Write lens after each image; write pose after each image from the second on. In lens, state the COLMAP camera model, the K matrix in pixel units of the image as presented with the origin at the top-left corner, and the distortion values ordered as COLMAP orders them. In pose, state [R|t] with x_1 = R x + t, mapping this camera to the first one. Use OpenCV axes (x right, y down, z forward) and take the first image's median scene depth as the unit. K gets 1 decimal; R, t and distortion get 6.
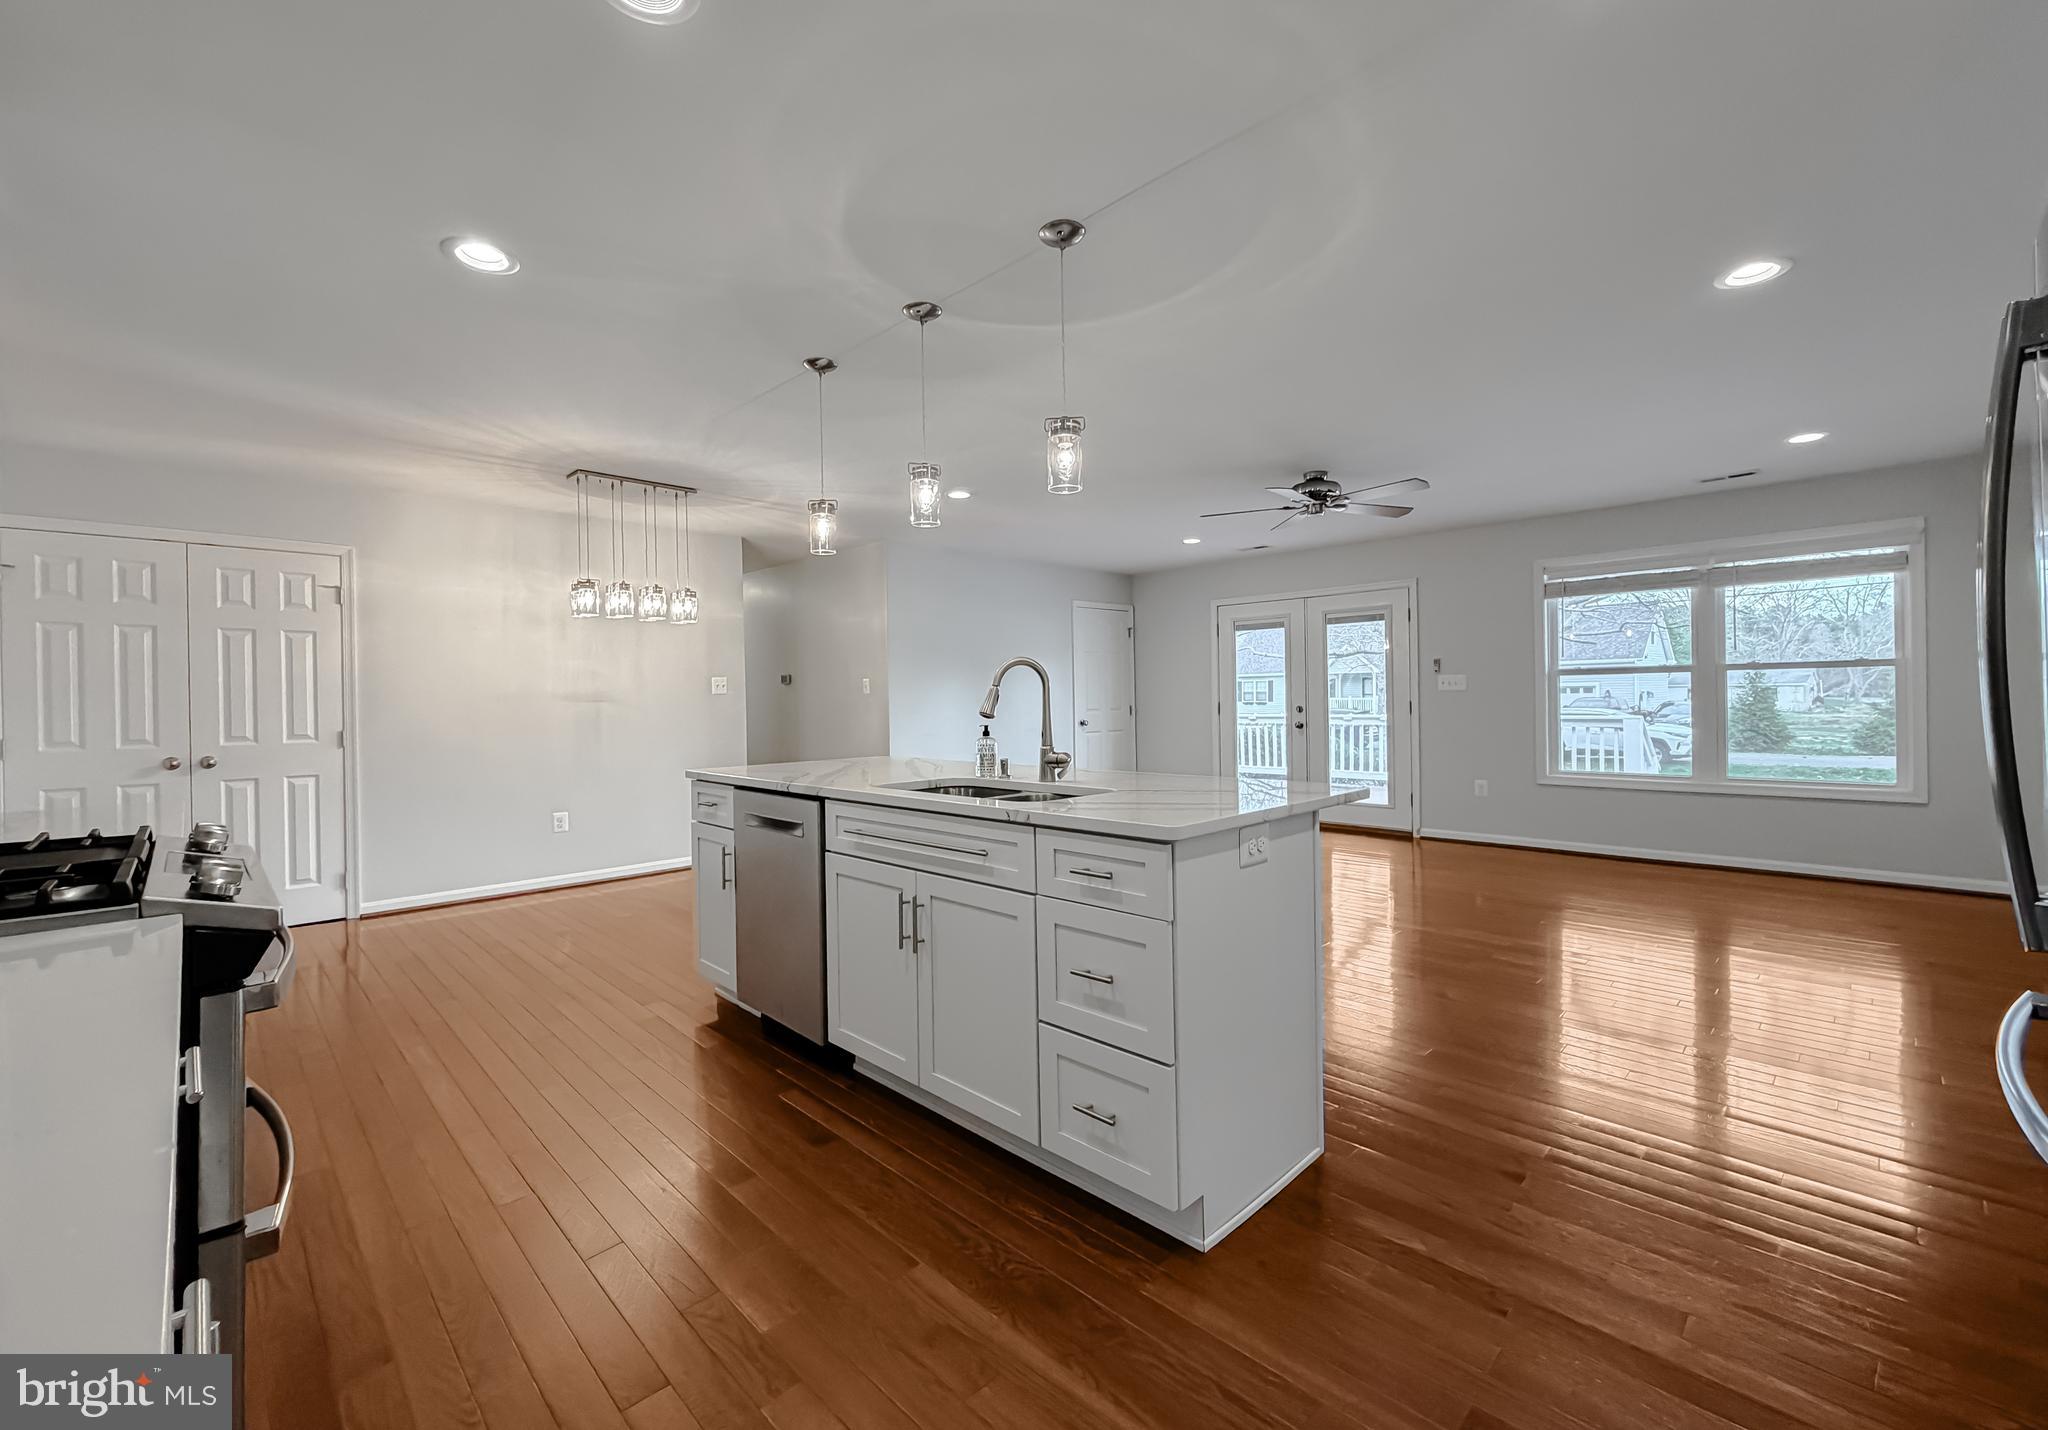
lens RADIAL K [[844.7, 0, 1025.1], [0, 844.7, 687.2], [0, 0, 1]] dist [-0.000640, 0.000119]
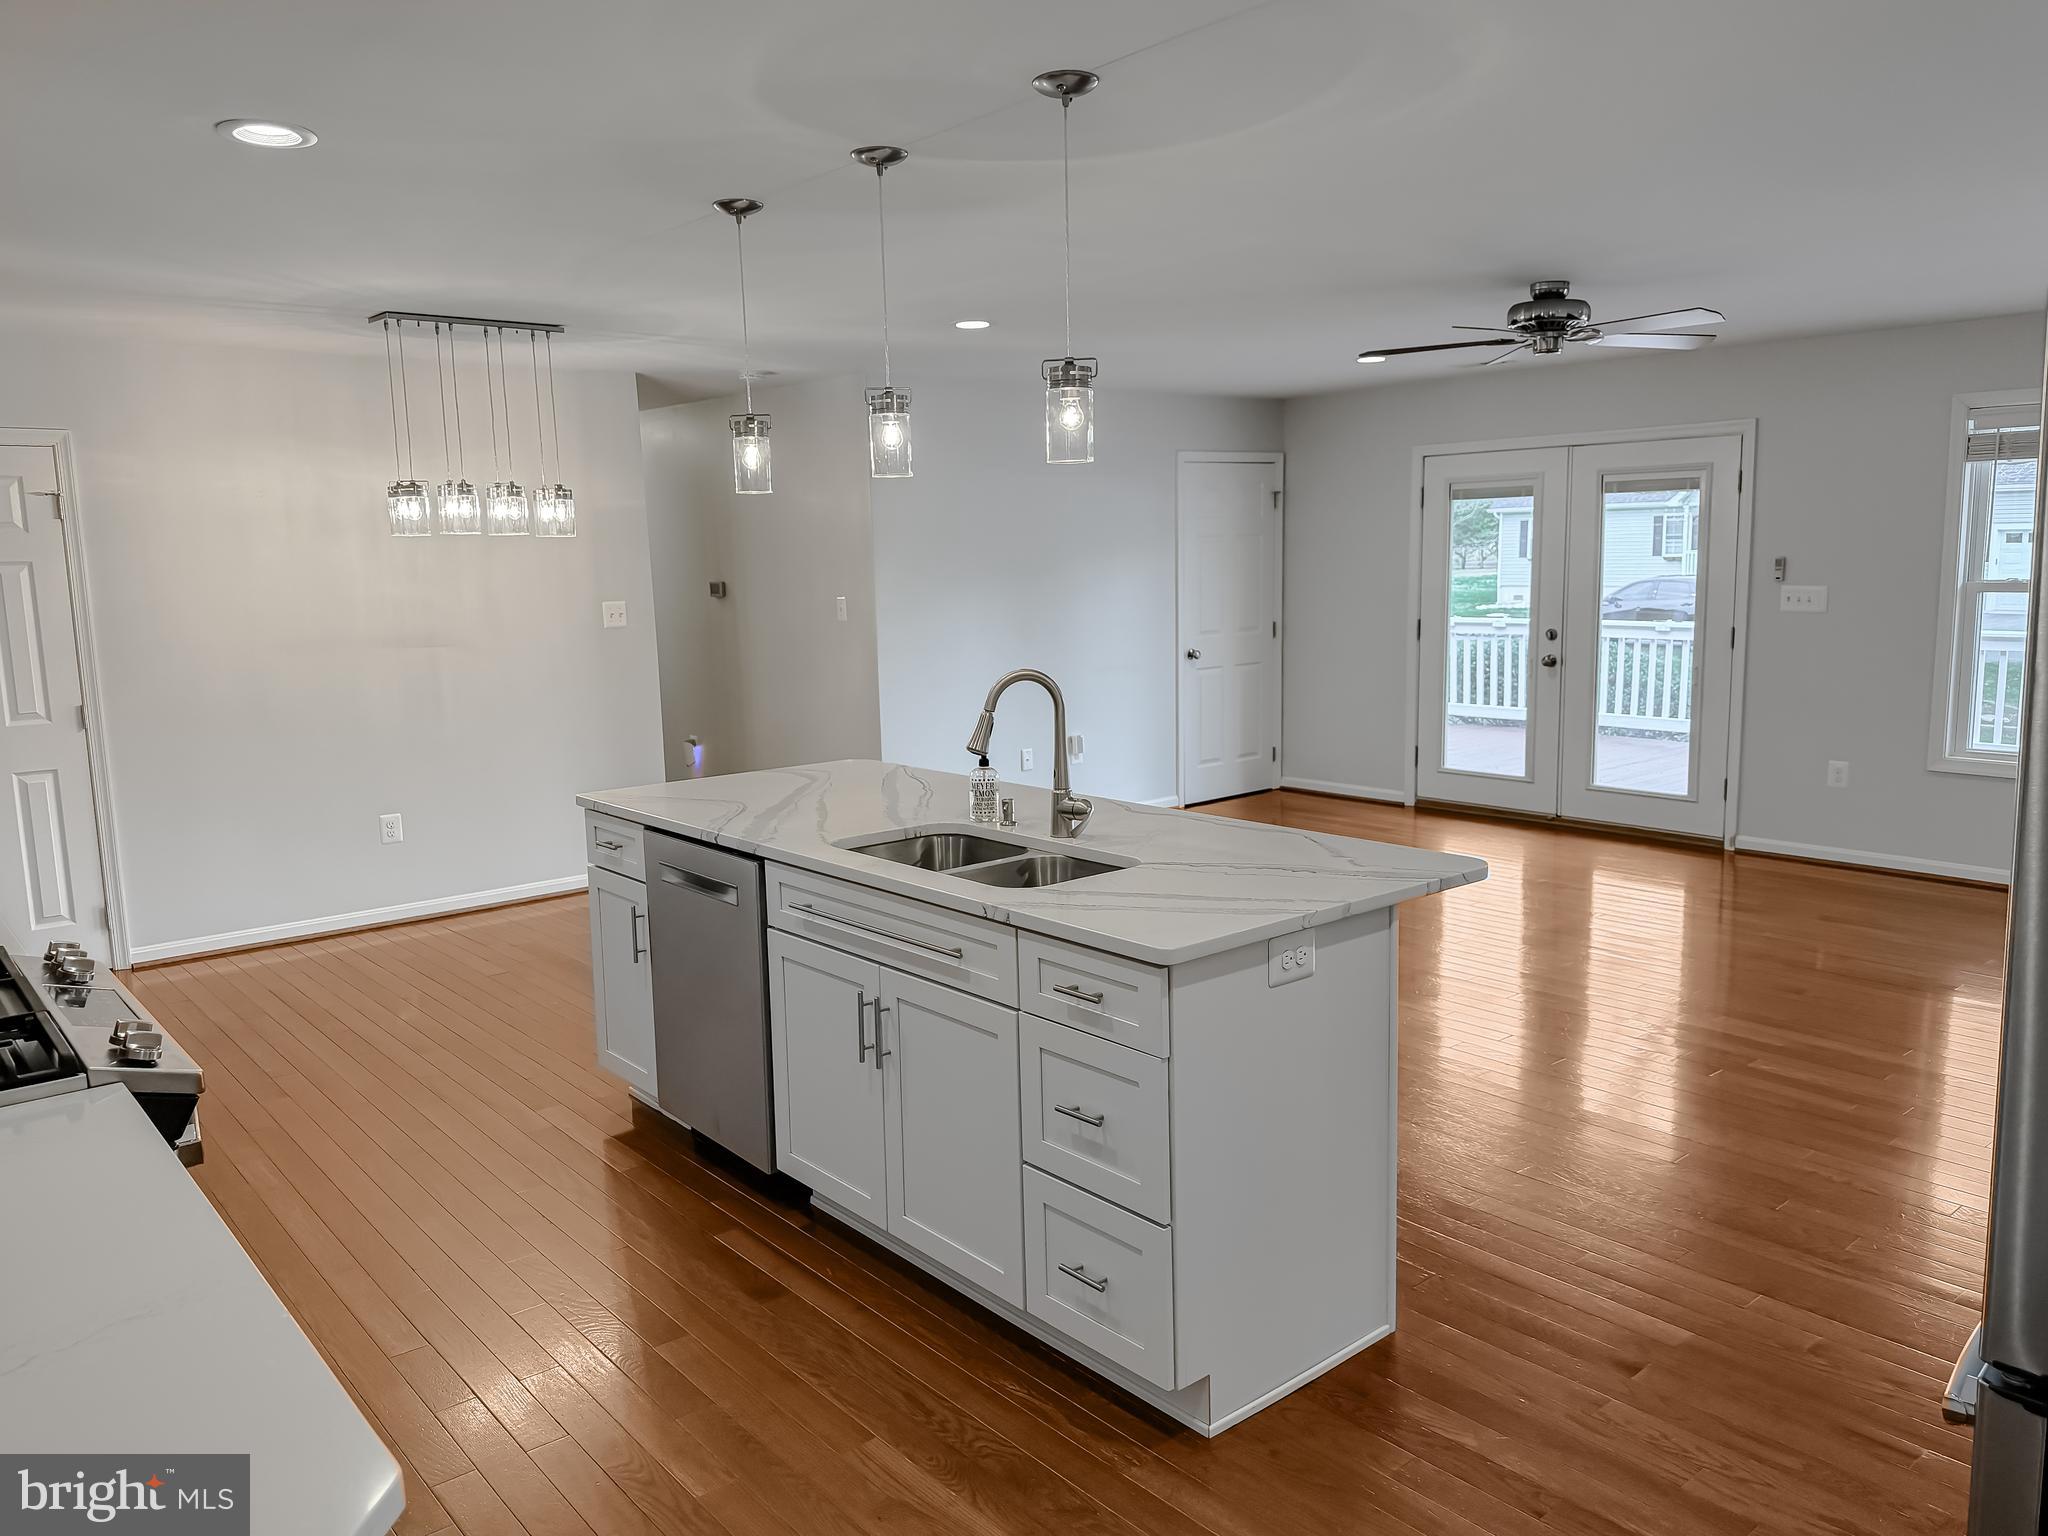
lens RADIAL K [[1465.0, 0, 1024.0], [0, 1465.0, 740.1], [0, 0, 1]] dist [0.120519, -0.197453]
pose [[0.996963, 0.002952, -0.077817, 0.096261], [0.008104, 0.989921, 0.141385, -0.157667], [0.077450, -0.141587, 0.986891, -0.260752]]
